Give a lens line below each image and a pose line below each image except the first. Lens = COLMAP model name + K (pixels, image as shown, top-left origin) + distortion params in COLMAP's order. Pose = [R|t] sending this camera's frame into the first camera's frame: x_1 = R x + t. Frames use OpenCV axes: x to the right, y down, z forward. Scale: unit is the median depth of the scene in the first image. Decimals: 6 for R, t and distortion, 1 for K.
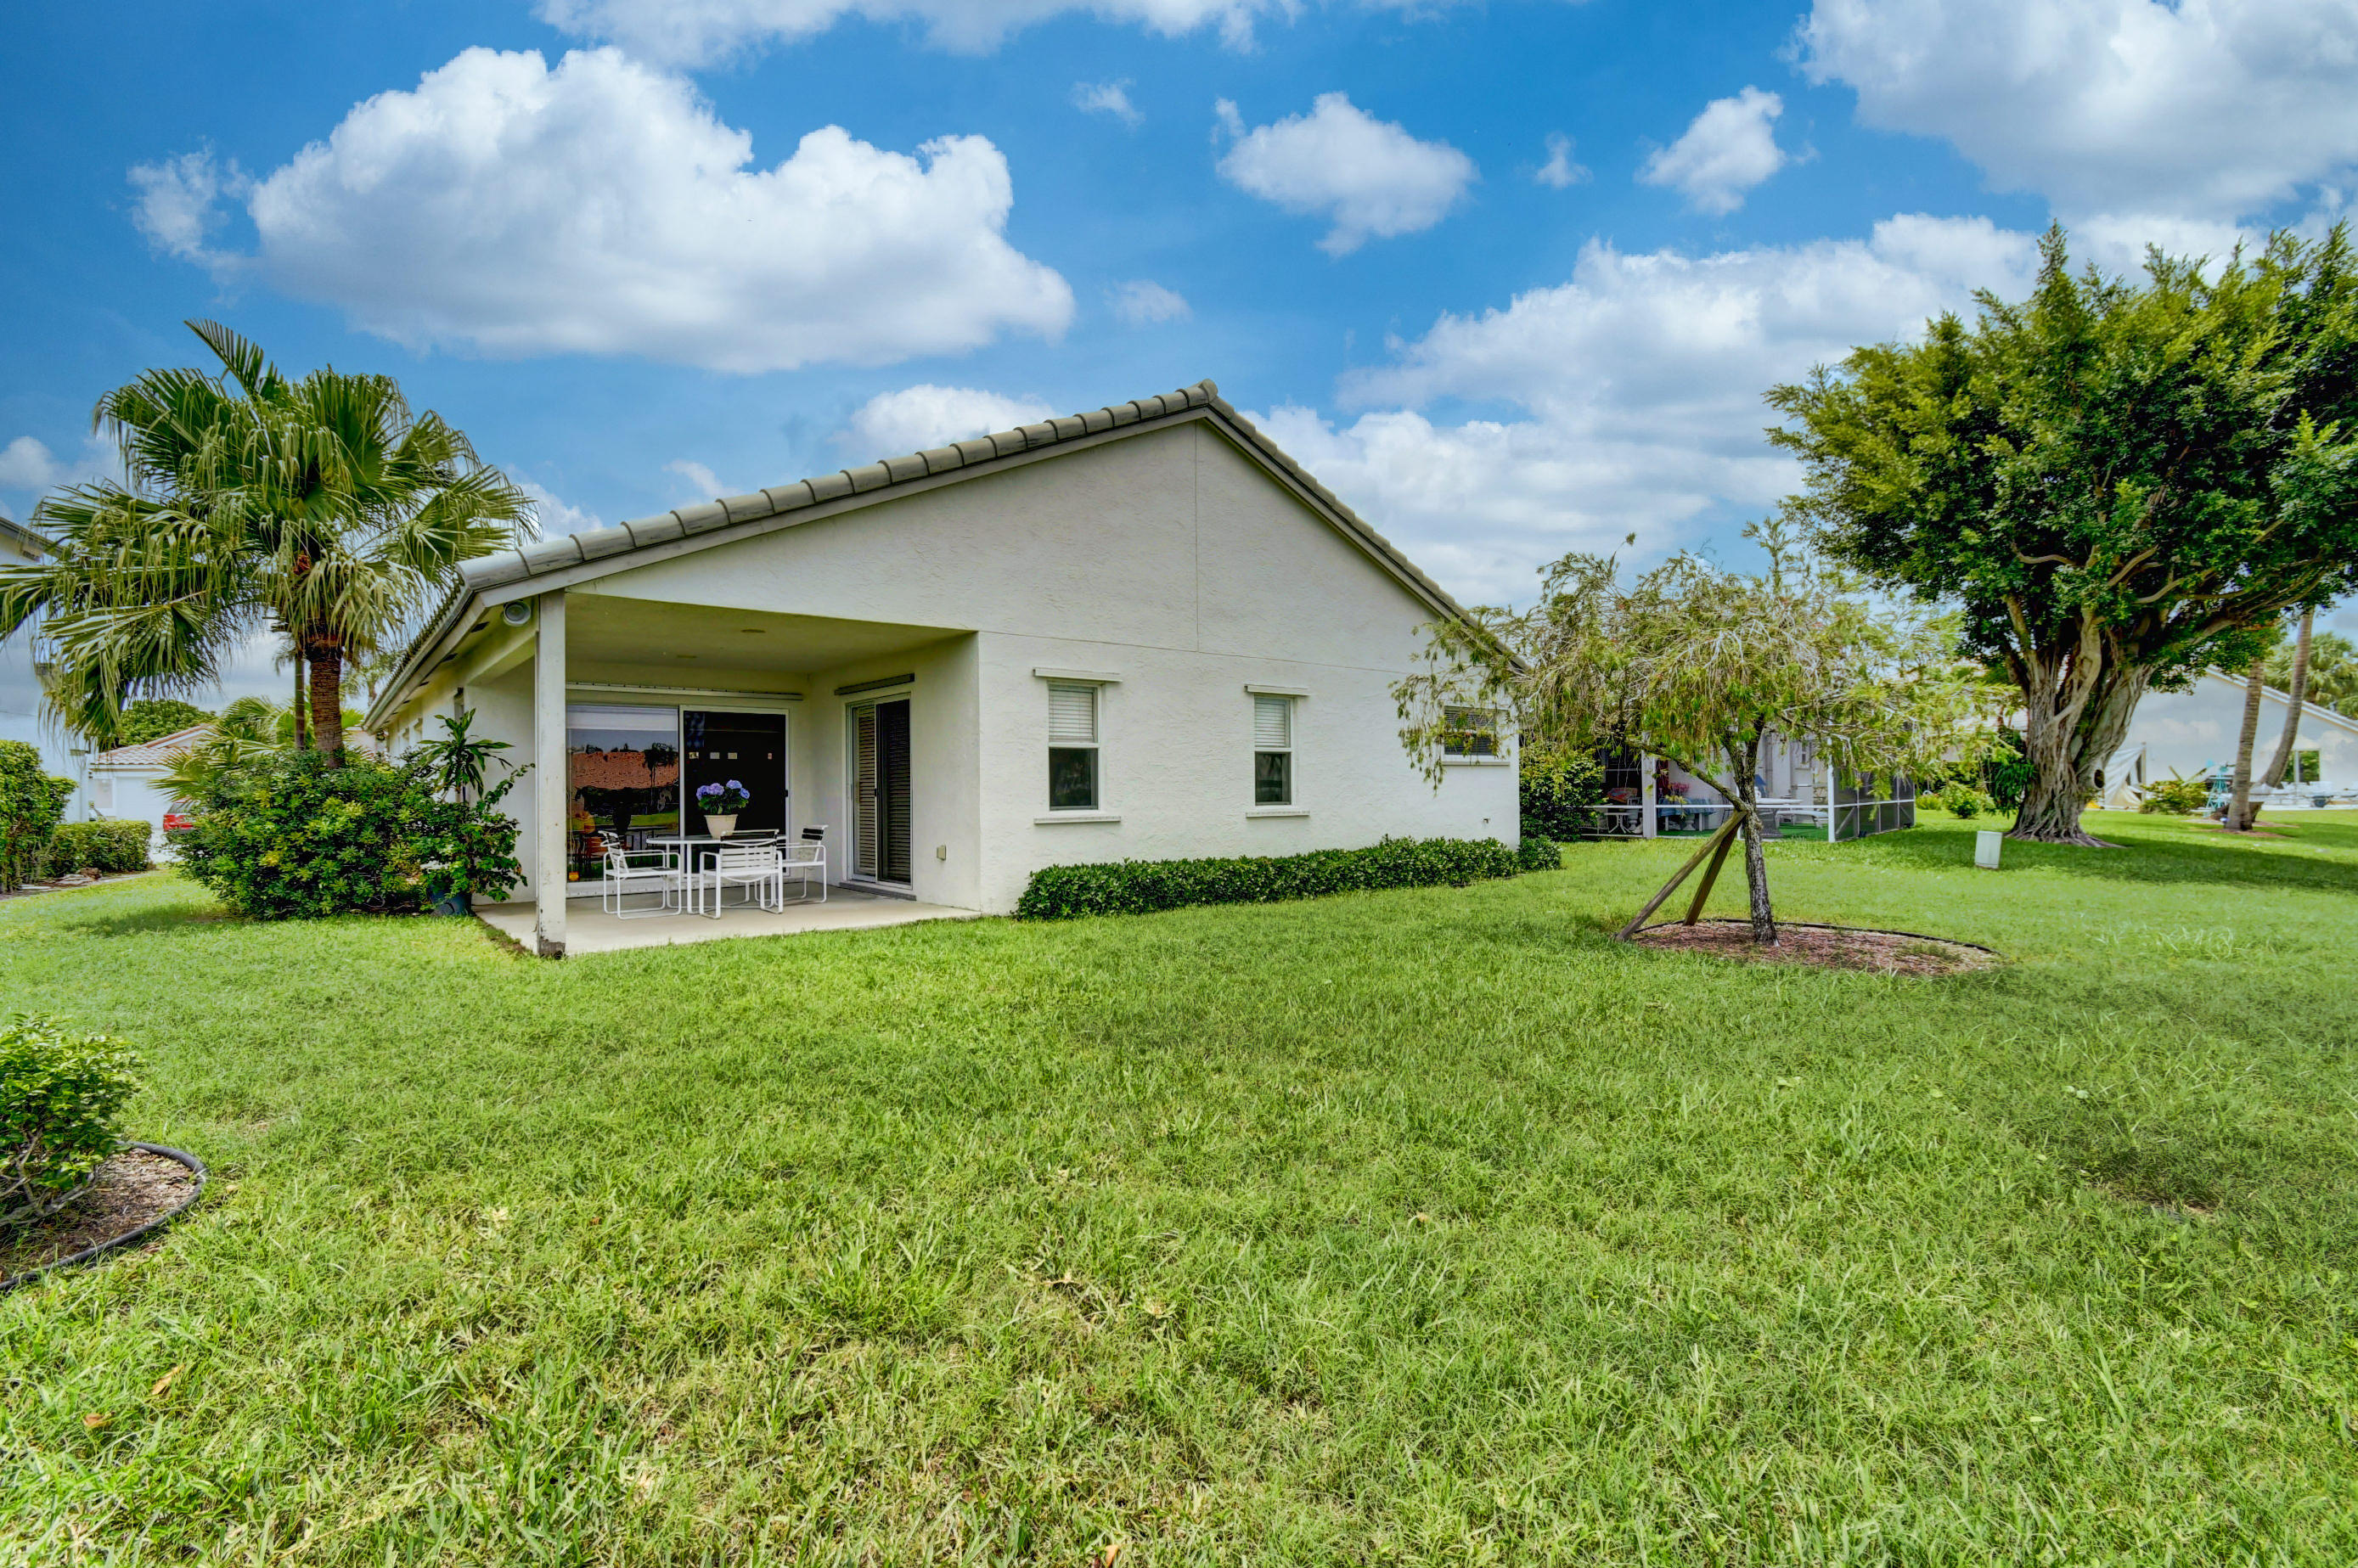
lens RADIAL K [[1045.7, 0, 1181.1], [0, 1045.7, 784.8], [0, 0, 1]] dist [0.002888, 0.000169]
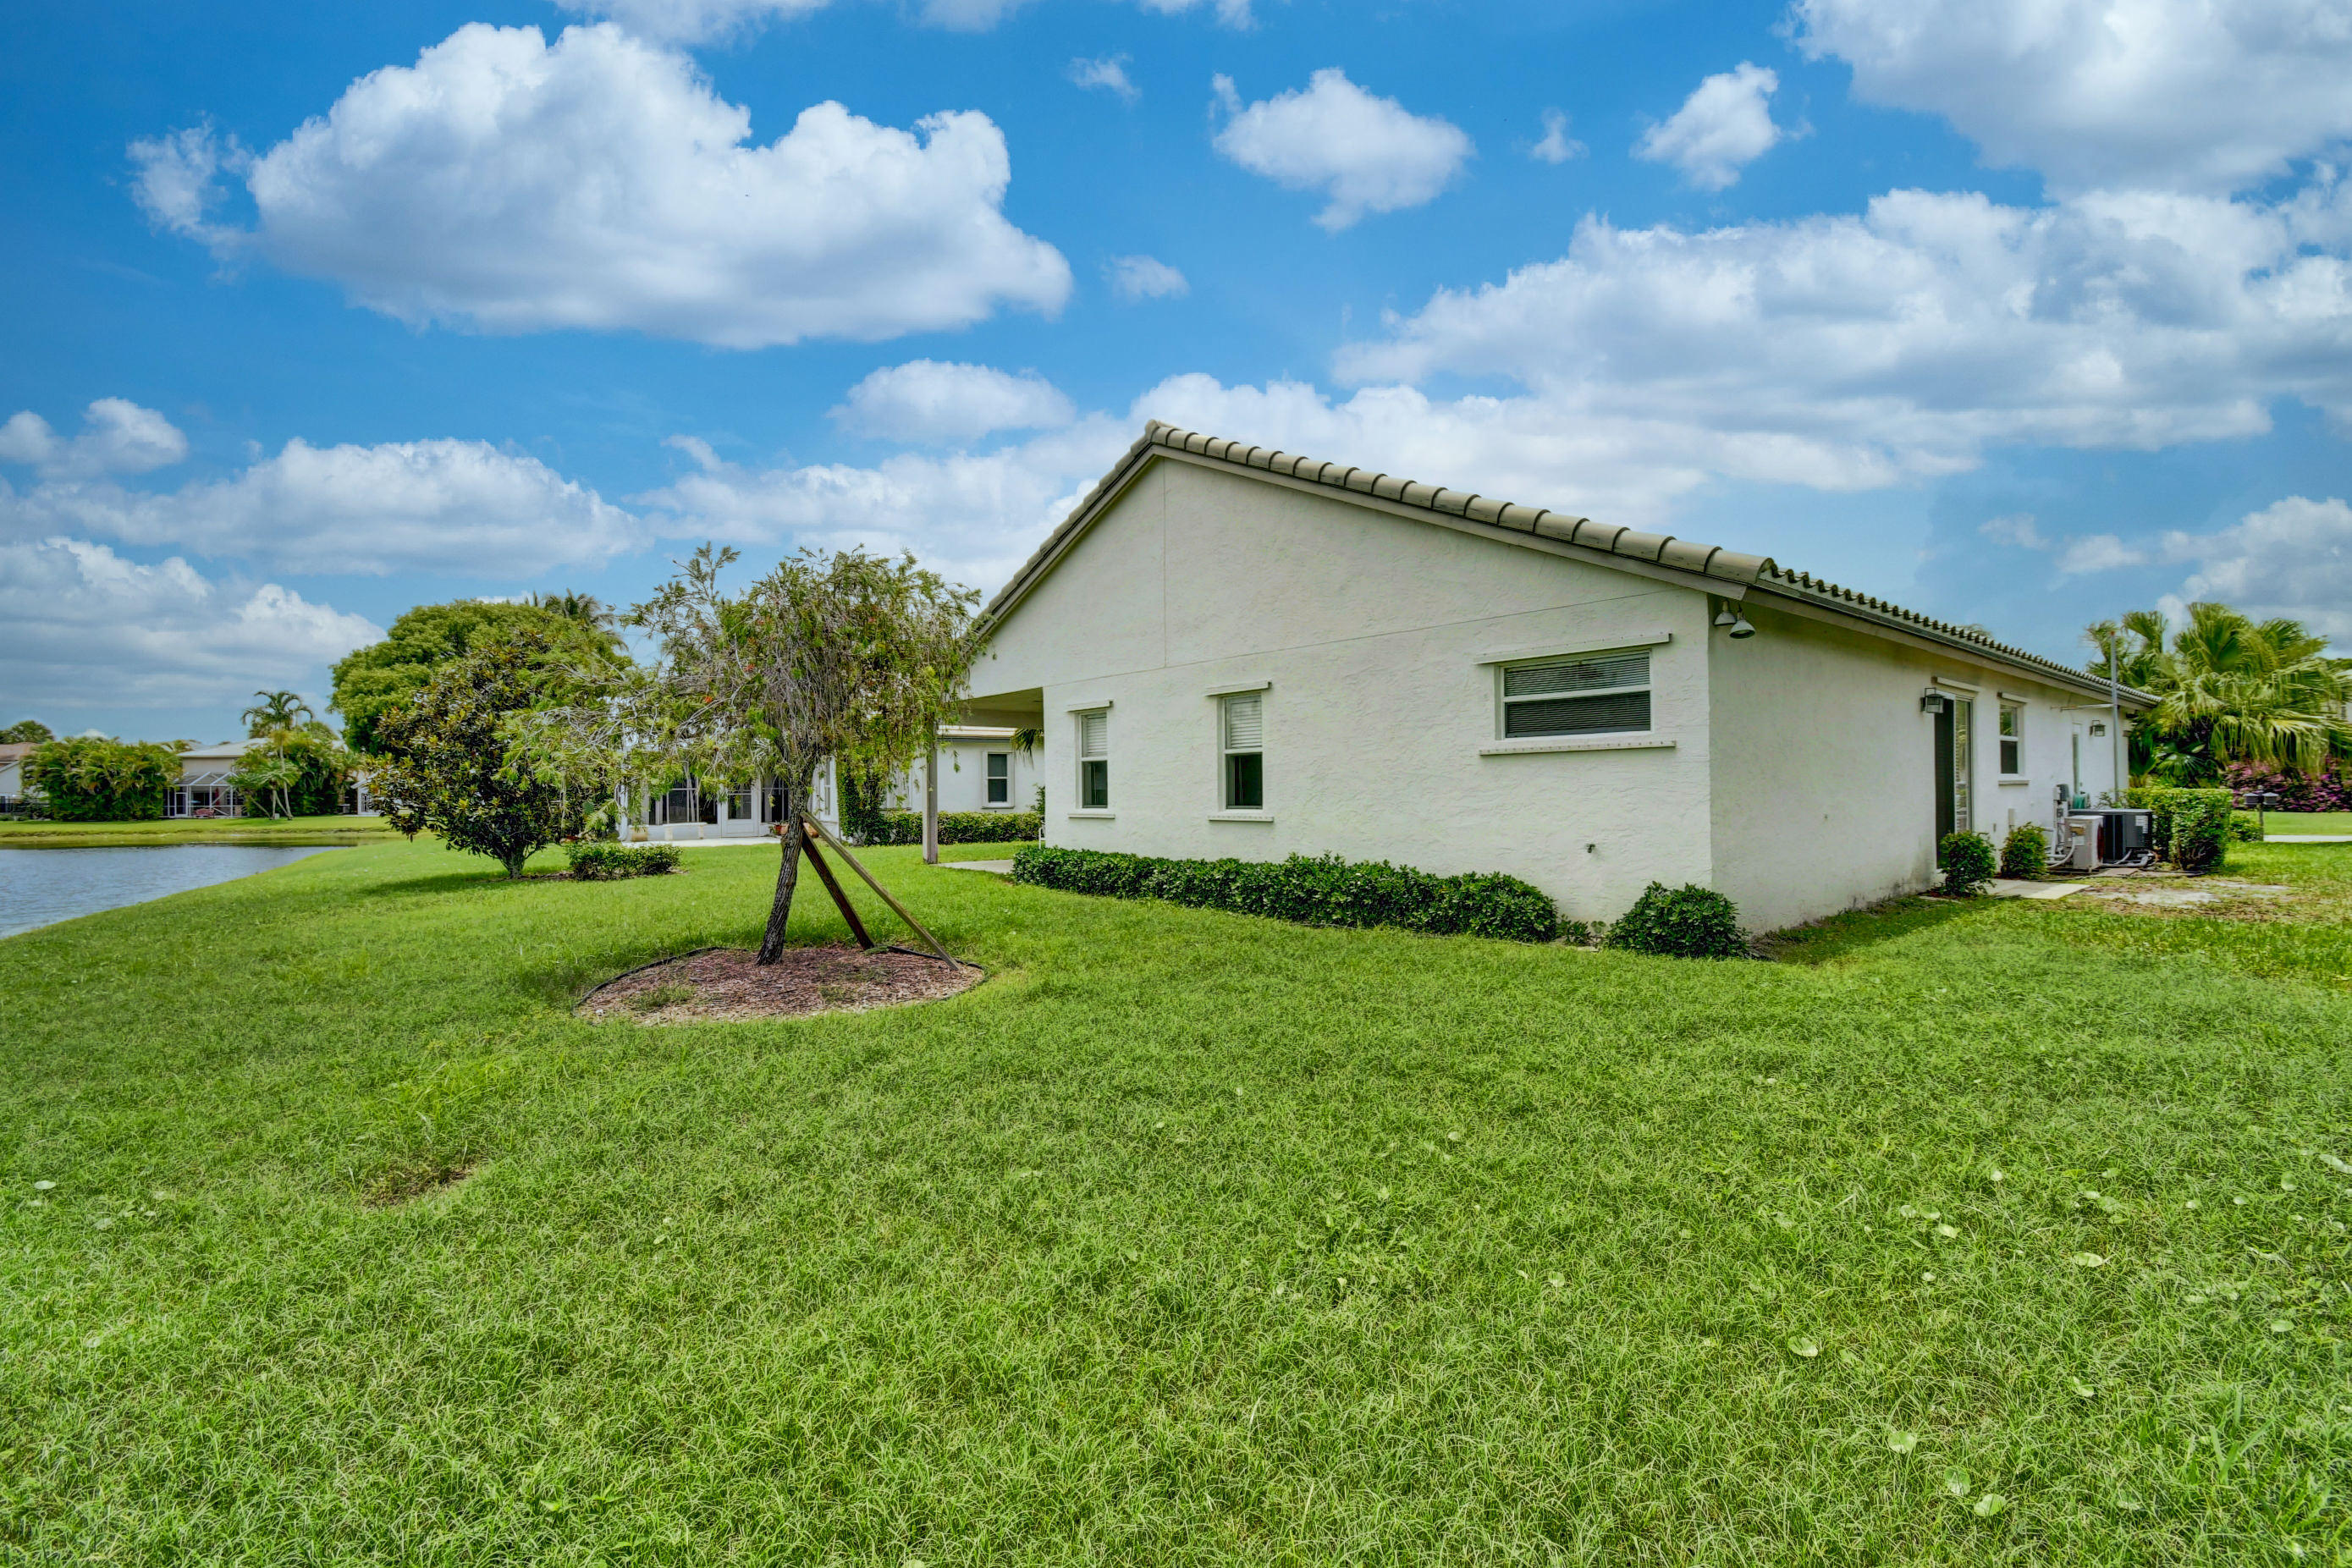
lens RADIAL K [[1043.1, 0, 1171.8], [0, 1043.1, 783.0], [0, 0, 1]] dist [0.002888, 0.000169]
pose [[0.008950, 0.002381, -0.999957, 1.040281], [0.019070, 0.999815, 0.002552, -0.008306], [0.999778, -0.019092, 0.008903, 0.931393]]
